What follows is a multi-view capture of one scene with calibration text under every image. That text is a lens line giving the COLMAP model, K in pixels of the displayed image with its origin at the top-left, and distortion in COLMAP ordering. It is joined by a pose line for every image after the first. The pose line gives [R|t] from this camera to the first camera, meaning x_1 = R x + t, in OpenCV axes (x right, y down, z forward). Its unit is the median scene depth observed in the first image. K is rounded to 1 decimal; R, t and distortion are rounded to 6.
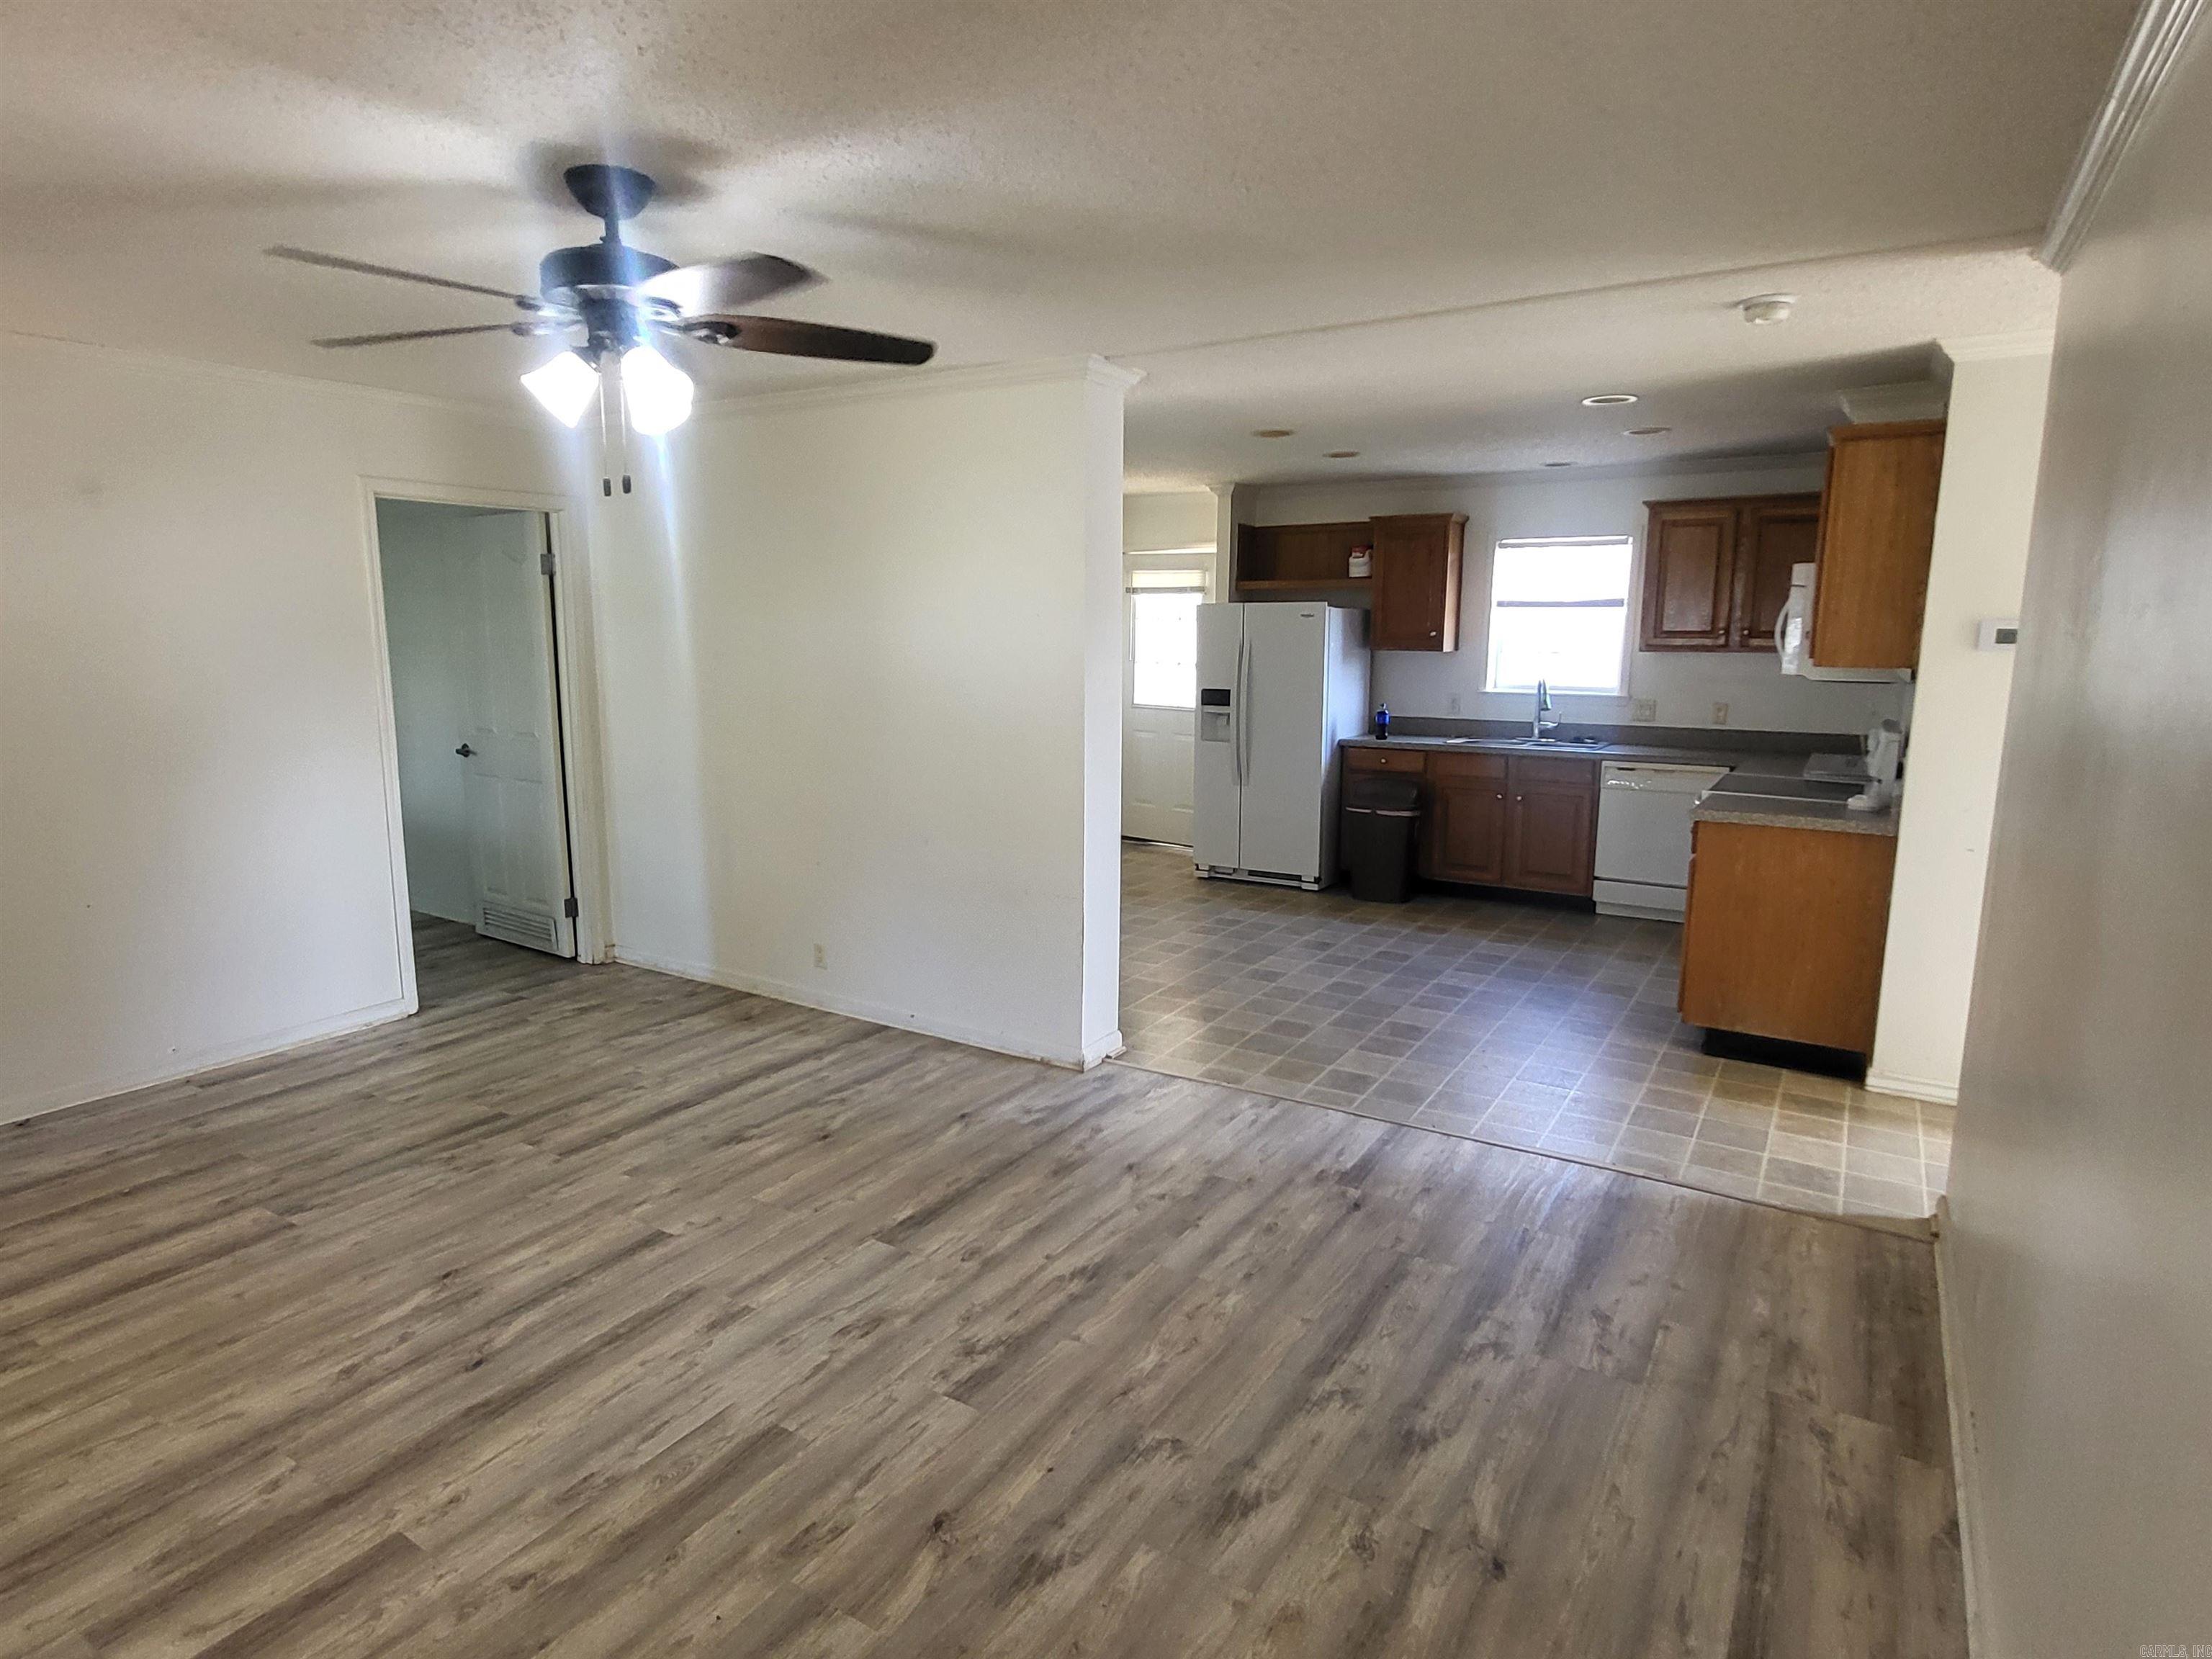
lens RADIAL K [[1162.5, 0, 1115.2], [0, 1162.5, 823.9], [0, 0, 1]] dist [-0.013400, -0.001180]
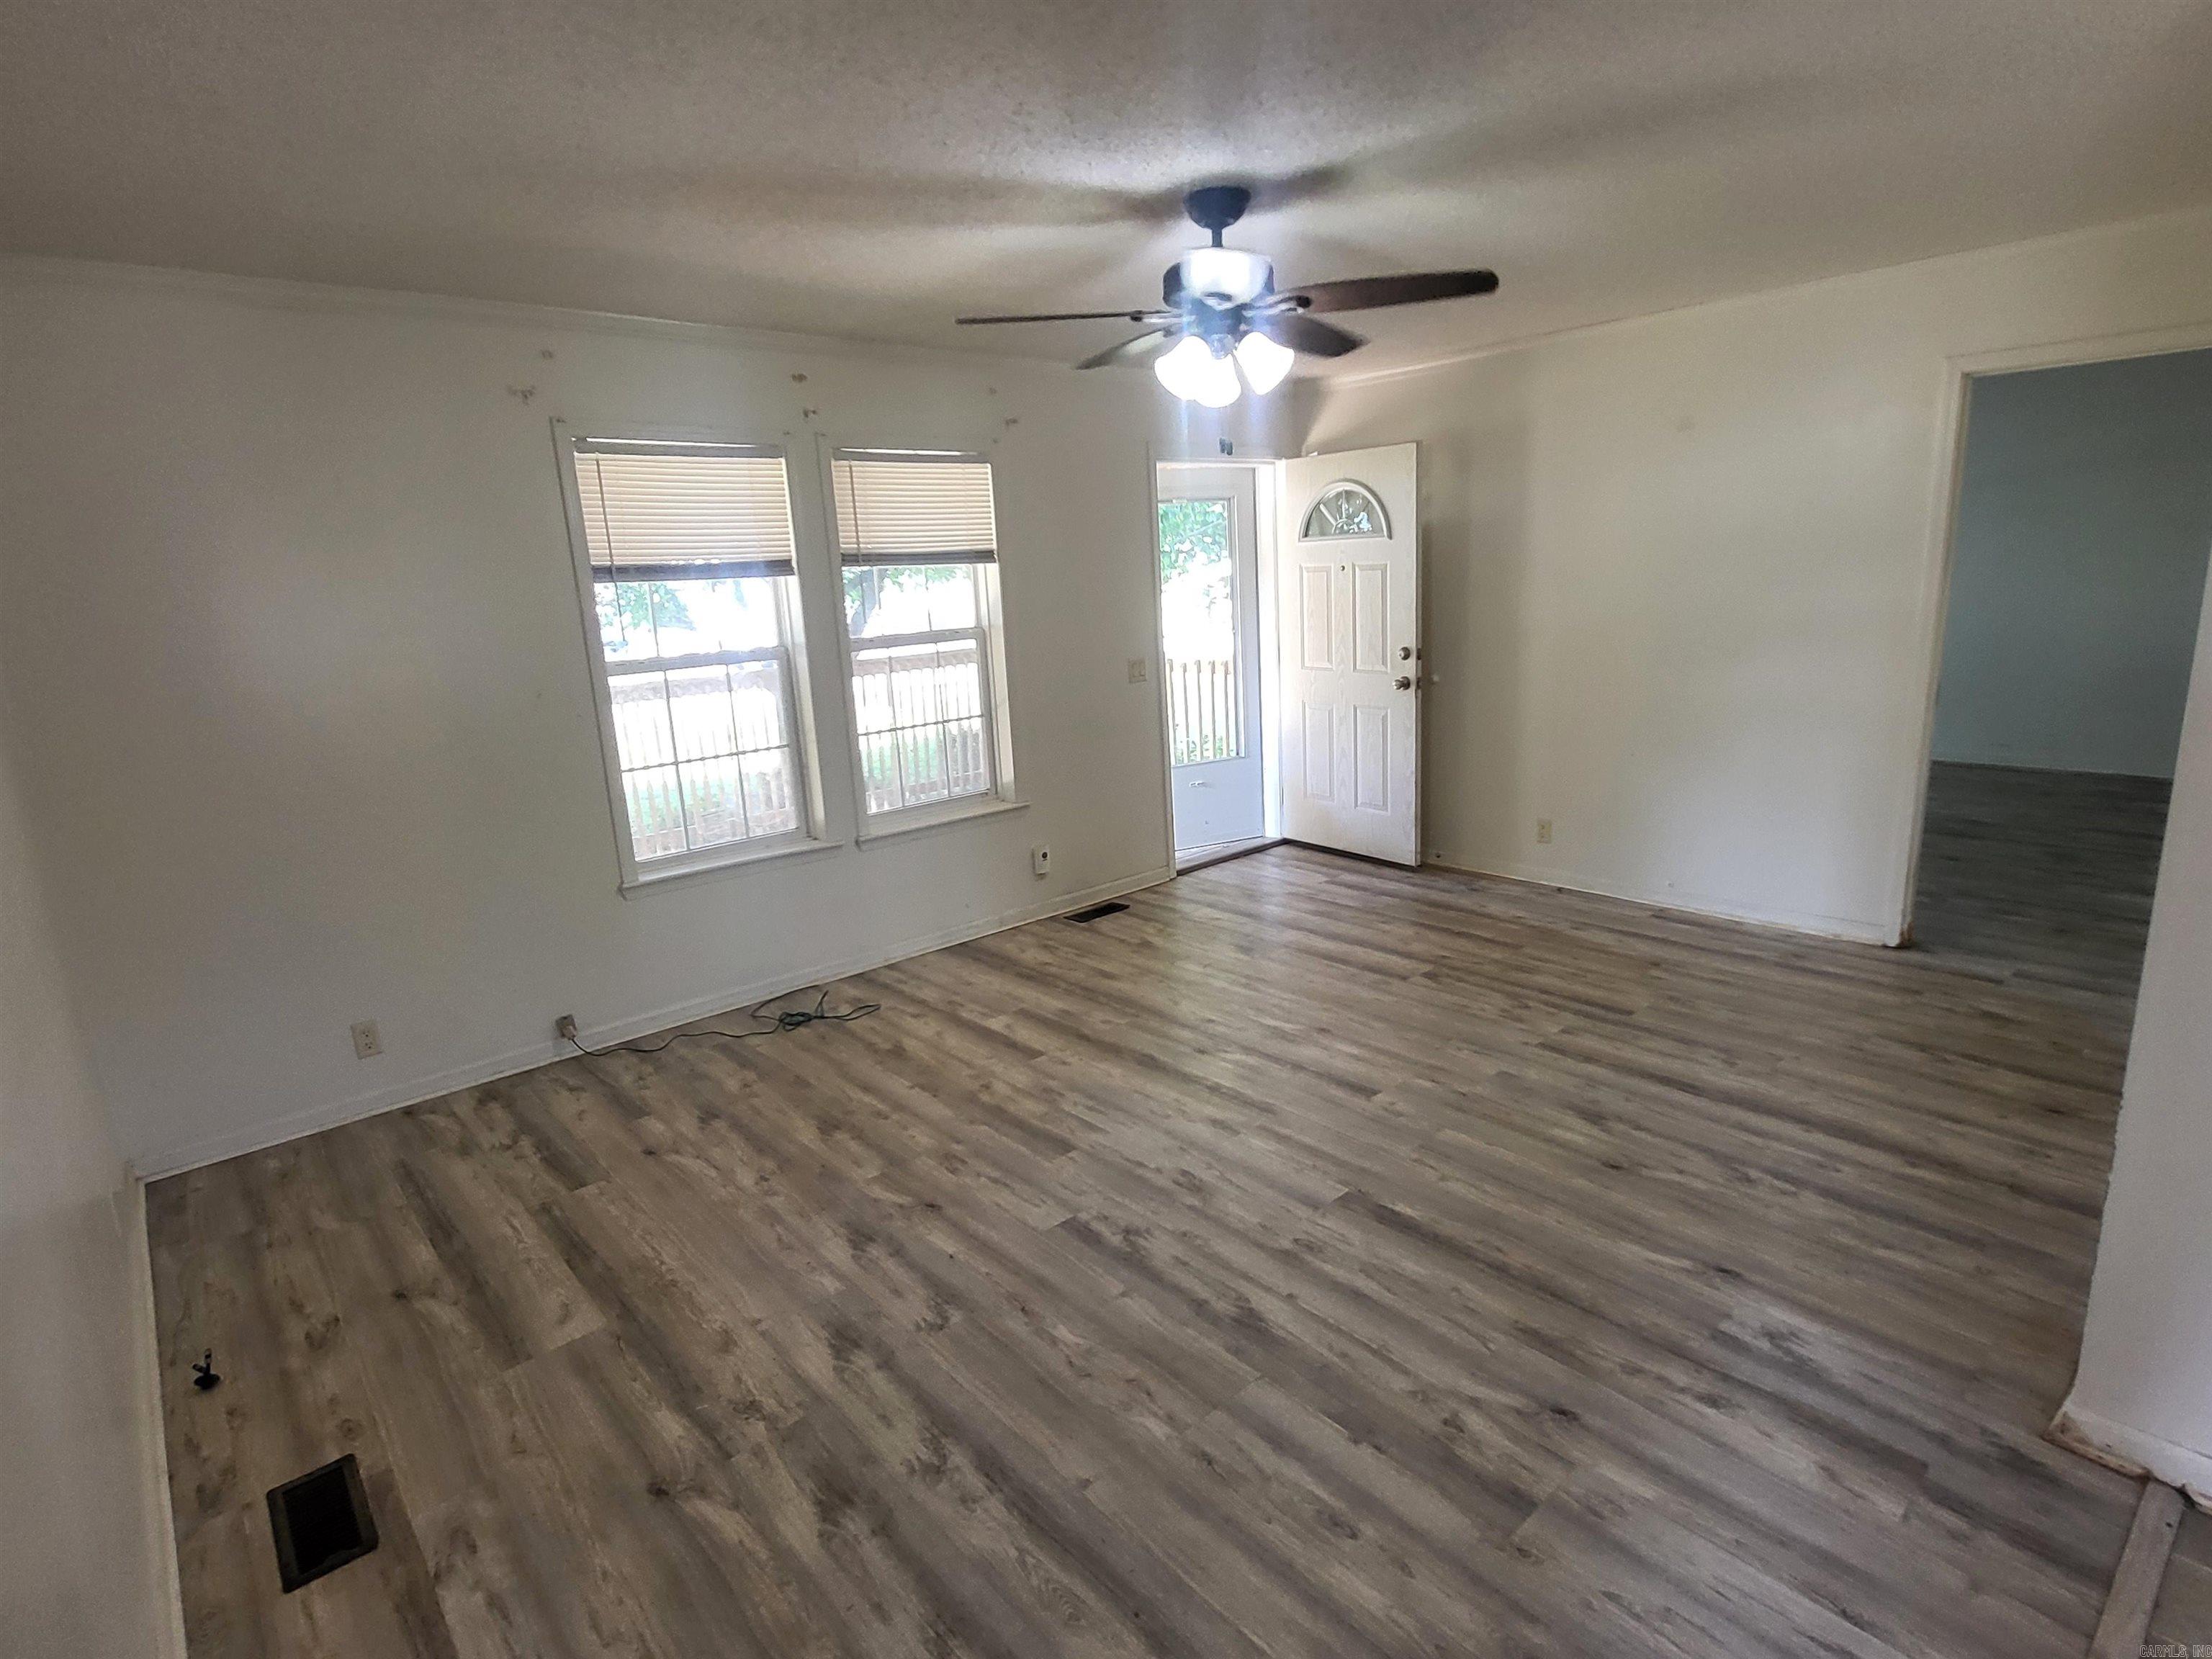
lens RADIAL K [[1162.5, 0, 1115.2], [0, 1162.5, 823.9], [0, 0, 1]] dist [-0.013400, -0.001180]
pose [[-0.281967, 0.219397, -0.934002, 0.686507], [-0.115692, 0.958624, 0.260108, -0.165539], [0.952423, 0.181398, -0.244918, 0.998480]]
